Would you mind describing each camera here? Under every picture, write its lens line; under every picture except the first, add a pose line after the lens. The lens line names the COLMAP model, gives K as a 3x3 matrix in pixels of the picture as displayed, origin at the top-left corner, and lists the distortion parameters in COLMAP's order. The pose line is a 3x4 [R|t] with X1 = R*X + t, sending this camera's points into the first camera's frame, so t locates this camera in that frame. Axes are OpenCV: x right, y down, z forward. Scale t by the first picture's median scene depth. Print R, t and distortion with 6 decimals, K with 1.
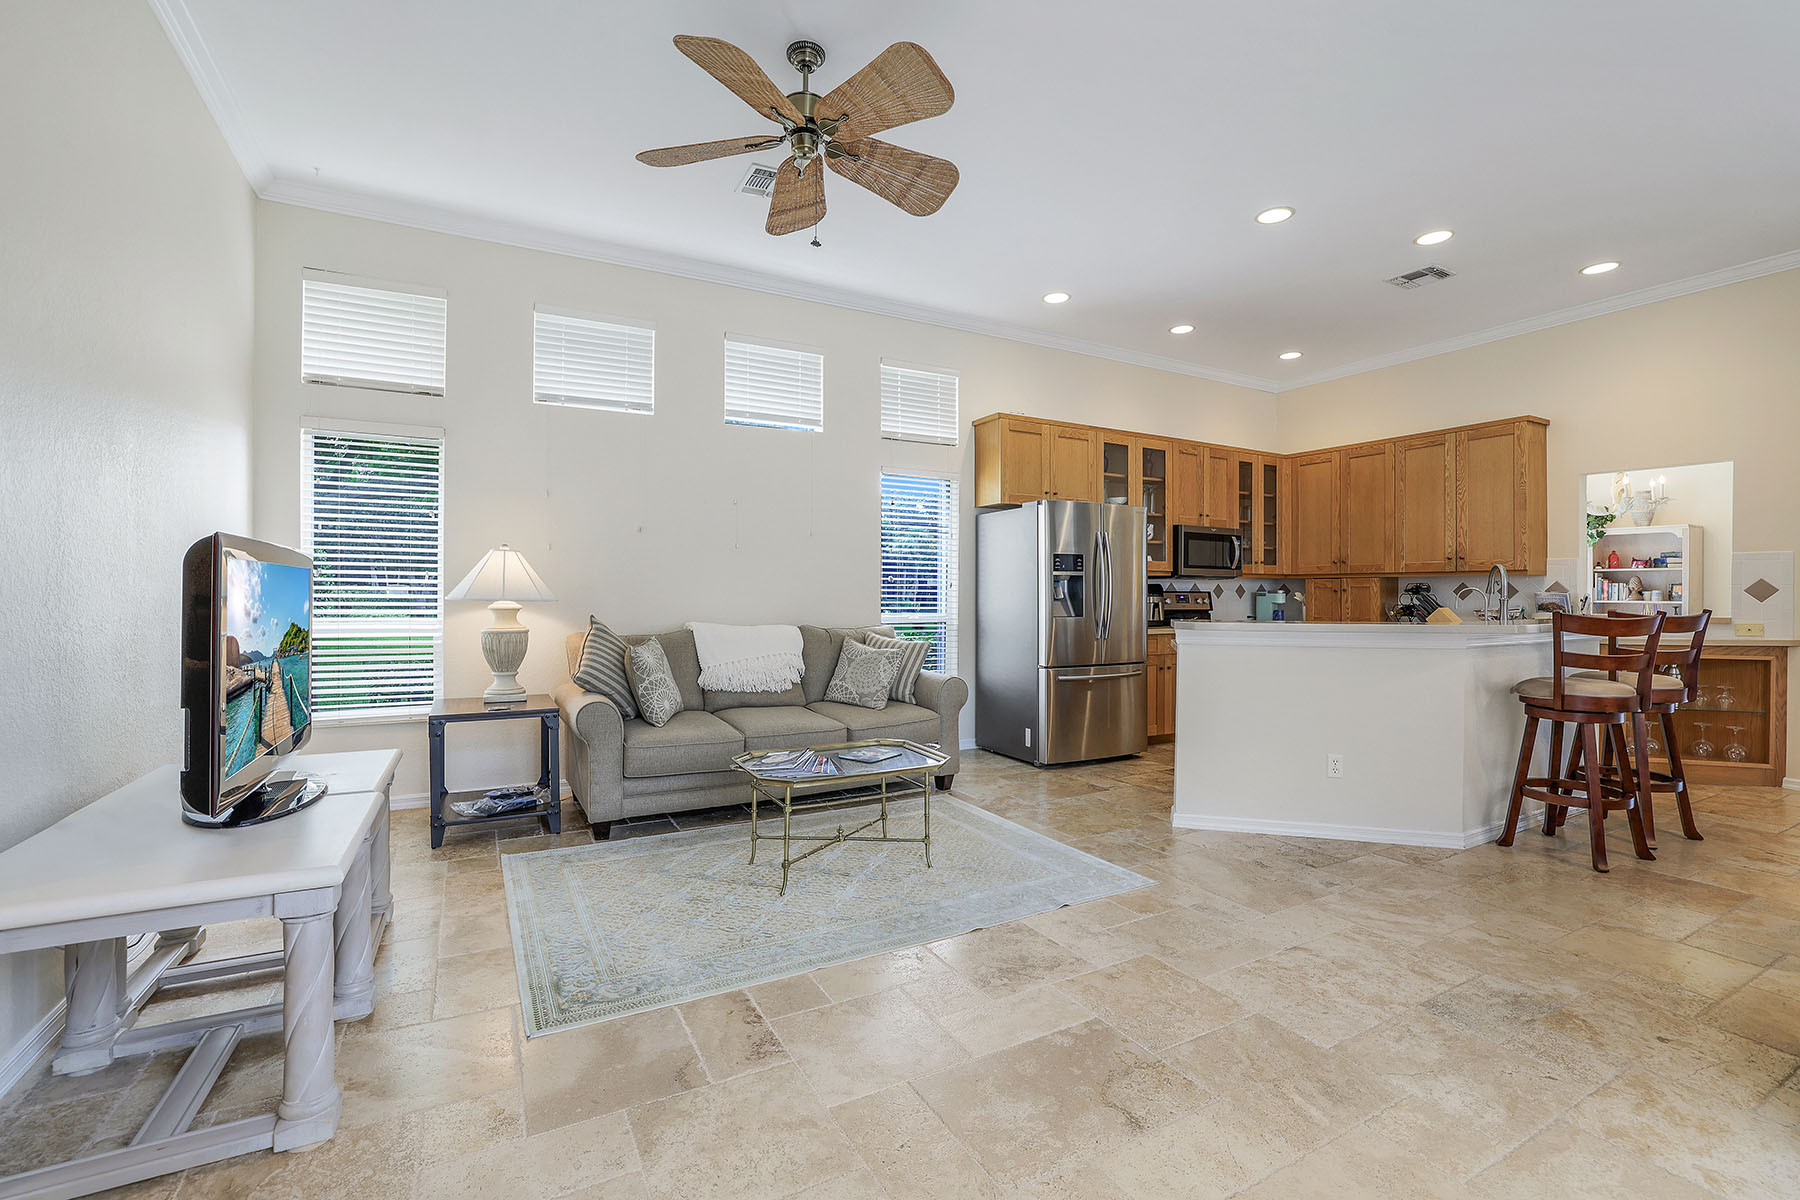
lens RADIAL K [[782.9, 0, 890.1], [0, 782.9, 596.8], [0, 0, 1]] dist [-0.048251, 0.019813]
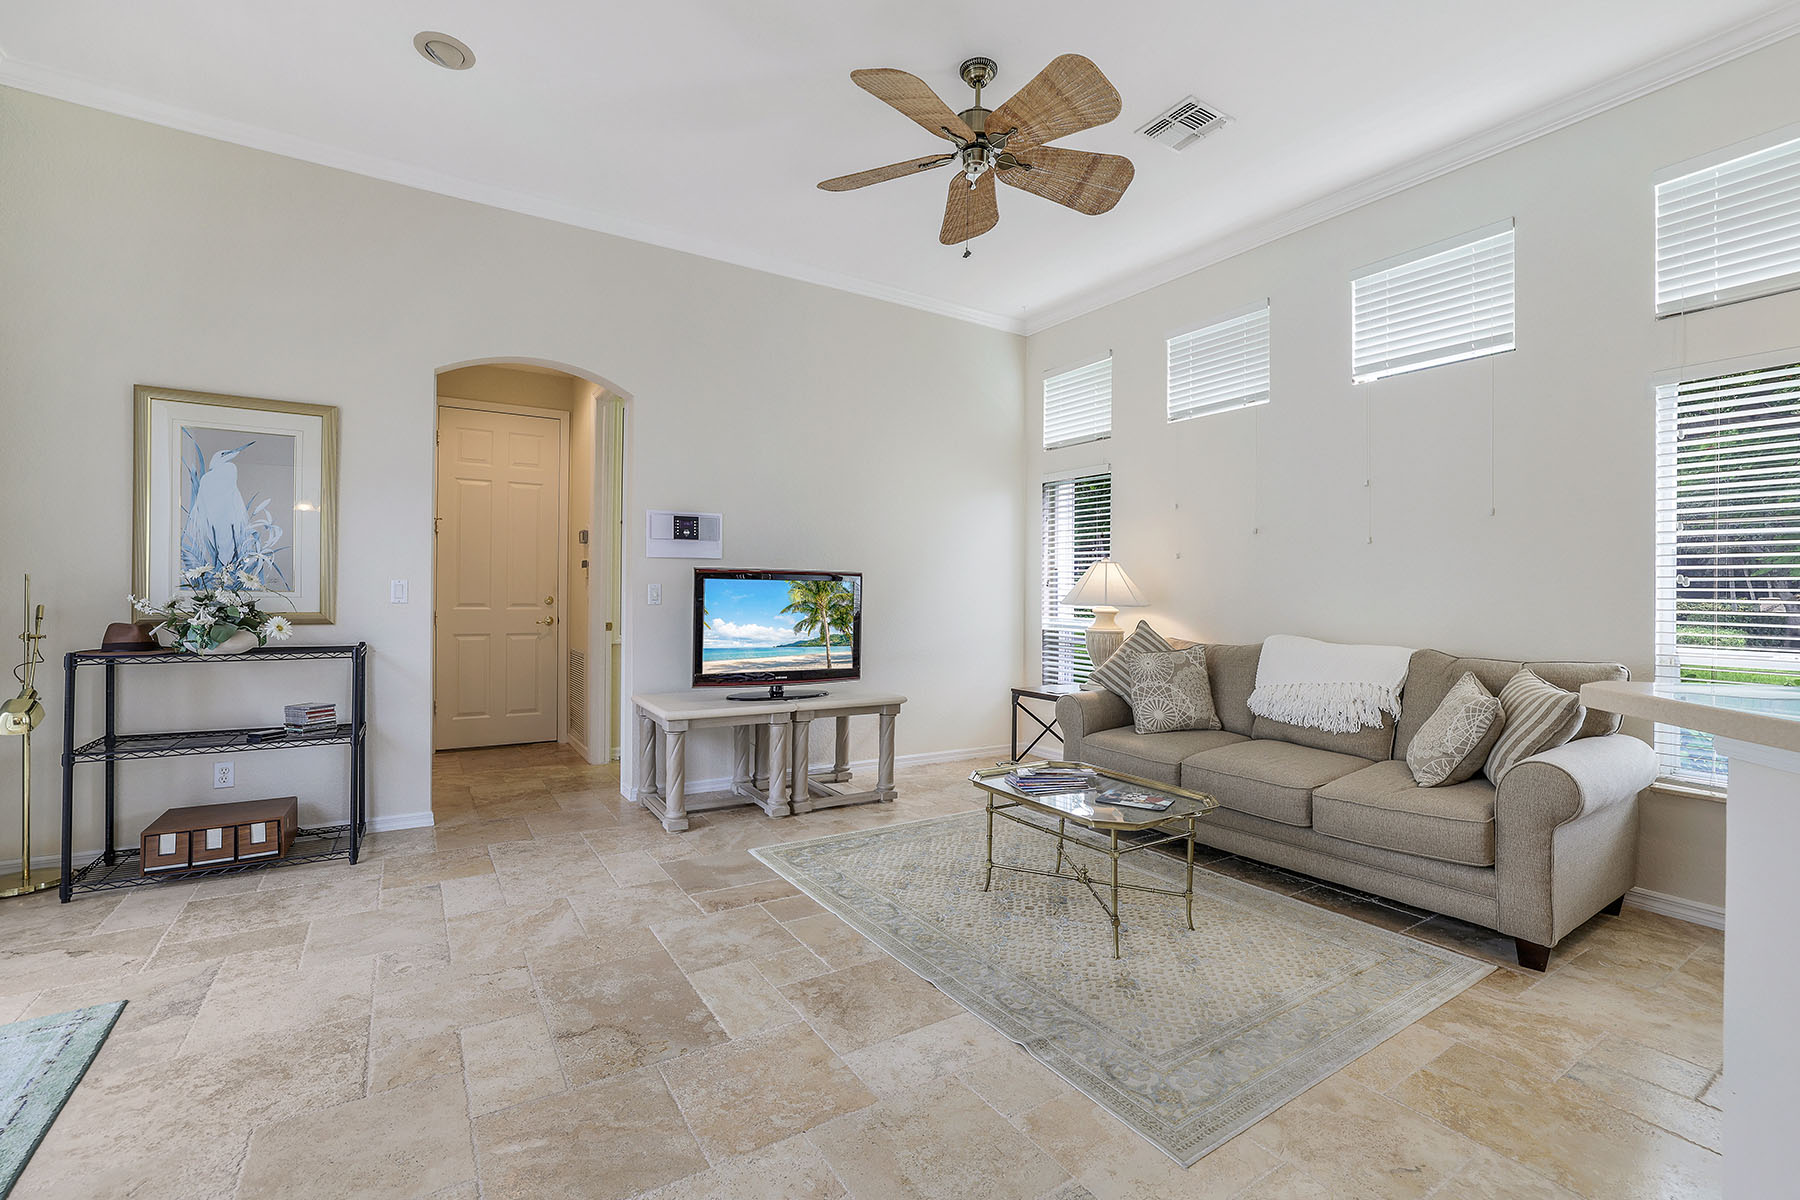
lens RADIAL K [[782.9, 0, 890.1], [0, 782.9, 596.8], [0, 0, 1]] dist [-0.048251, 0.019813]
pose [[0.066135, 0.002480, -0.997808, 0.535624], [-0.017963, 0.999838, 0.001294, -0.002539], [0.997649, 0.017838, 0.066168, 0.489316]]
